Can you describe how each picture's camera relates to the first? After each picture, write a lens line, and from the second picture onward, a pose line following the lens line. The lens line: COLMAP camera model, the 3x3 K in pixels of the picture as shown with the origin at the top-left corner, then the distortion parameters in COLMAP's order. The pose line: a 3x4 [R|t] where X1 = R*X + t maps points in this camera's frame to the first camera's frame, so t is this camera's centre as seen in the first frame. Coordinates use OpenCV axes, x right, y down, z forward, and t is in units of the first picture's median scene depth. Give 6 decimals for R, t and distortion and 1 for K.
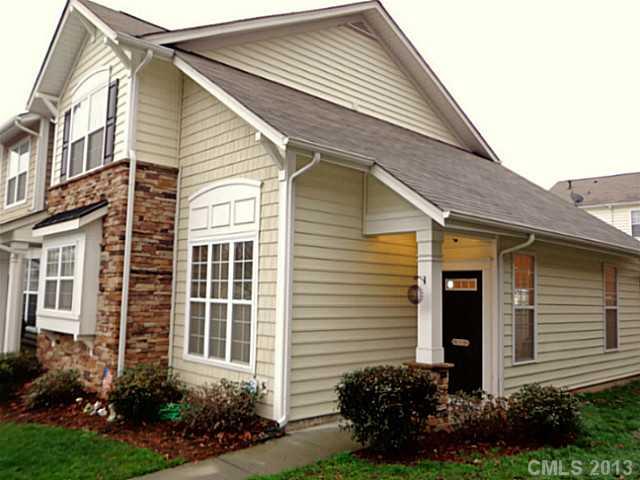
lens RADIAL K [[560.1, 0, 320.0], [0, 560.1, 240.0], [0, 0, 1]] dist [-0.008859, -0.003998]
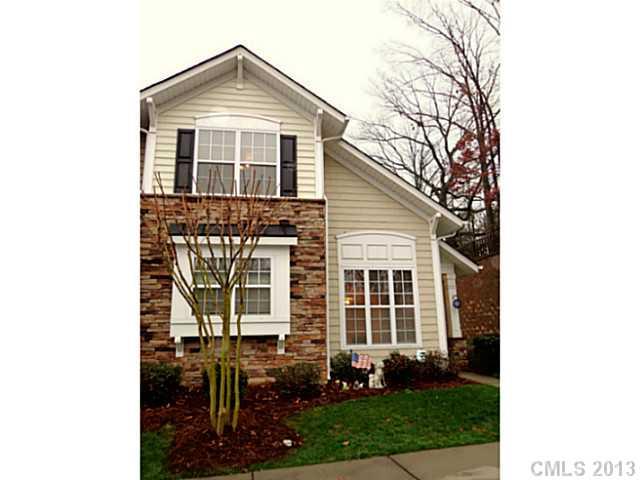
lens RADIAL K [[409.7, 0, 320.0], [0, 409.7, 240.0], [0, 0, 1]] dist [-0.005138, -0.000678]
pose [[0.543383, 0.164988, 0.823113, -1.244118], [-0.045051, 0.984815, -0.167660, 0.125625], [-0.838276, 0.054021, 0.542564, 0.513736]]
